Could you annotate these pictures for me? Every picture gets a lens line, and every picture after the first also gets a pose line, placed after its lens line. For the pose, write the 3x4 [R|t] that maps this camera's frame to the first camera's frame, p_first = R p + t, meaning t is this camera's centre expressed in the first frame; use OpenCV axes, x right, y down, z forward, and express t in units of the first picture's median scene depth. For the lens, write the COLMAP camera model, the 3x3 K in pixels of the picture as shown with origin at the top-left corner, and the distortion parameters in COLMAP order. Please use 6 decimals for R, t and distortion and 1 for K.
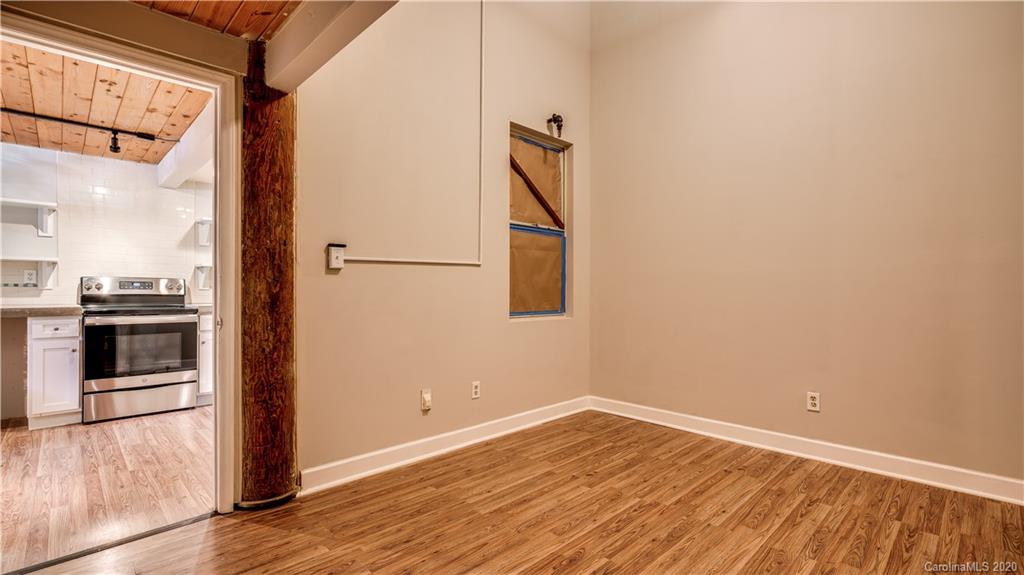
lens RADIAL K [[467.5, 0, 510.2], [0, 467.5, 291.3], [0, 0, 1]] dist [-0.006748, 0.002841]
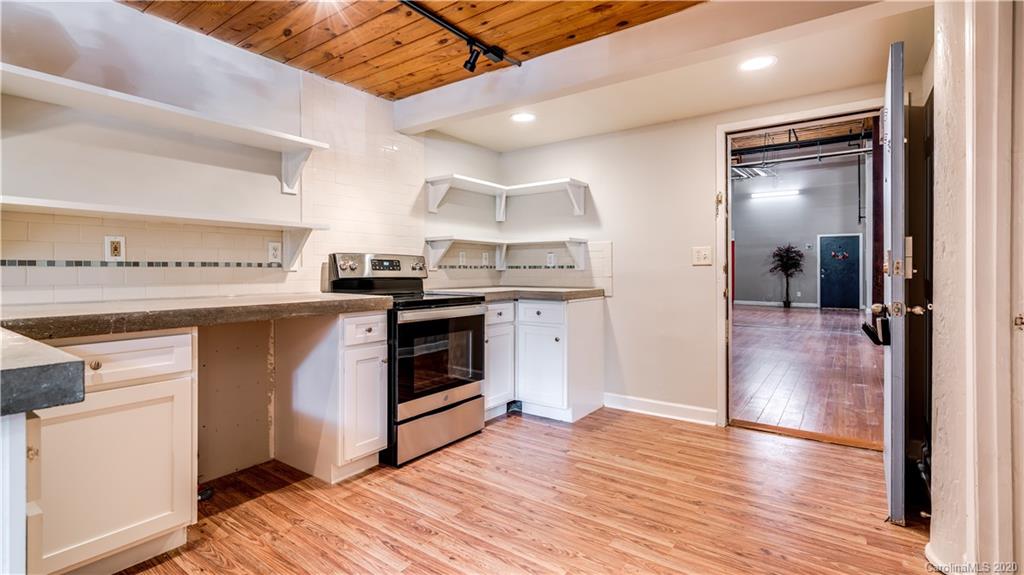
lens RADIAL K [[467.5, 0, 502.9], [0, 467.5, 271.0], [0, 0, 1]] dist [-0.006748, 0.002841]
pose [[0.984192, -0.007936, 0.176925, -0.986931], [0.008200, 0.999966, -0.000763, -0.001916], [-0.176913, 0.002202, 0.984224, 0.337063]]
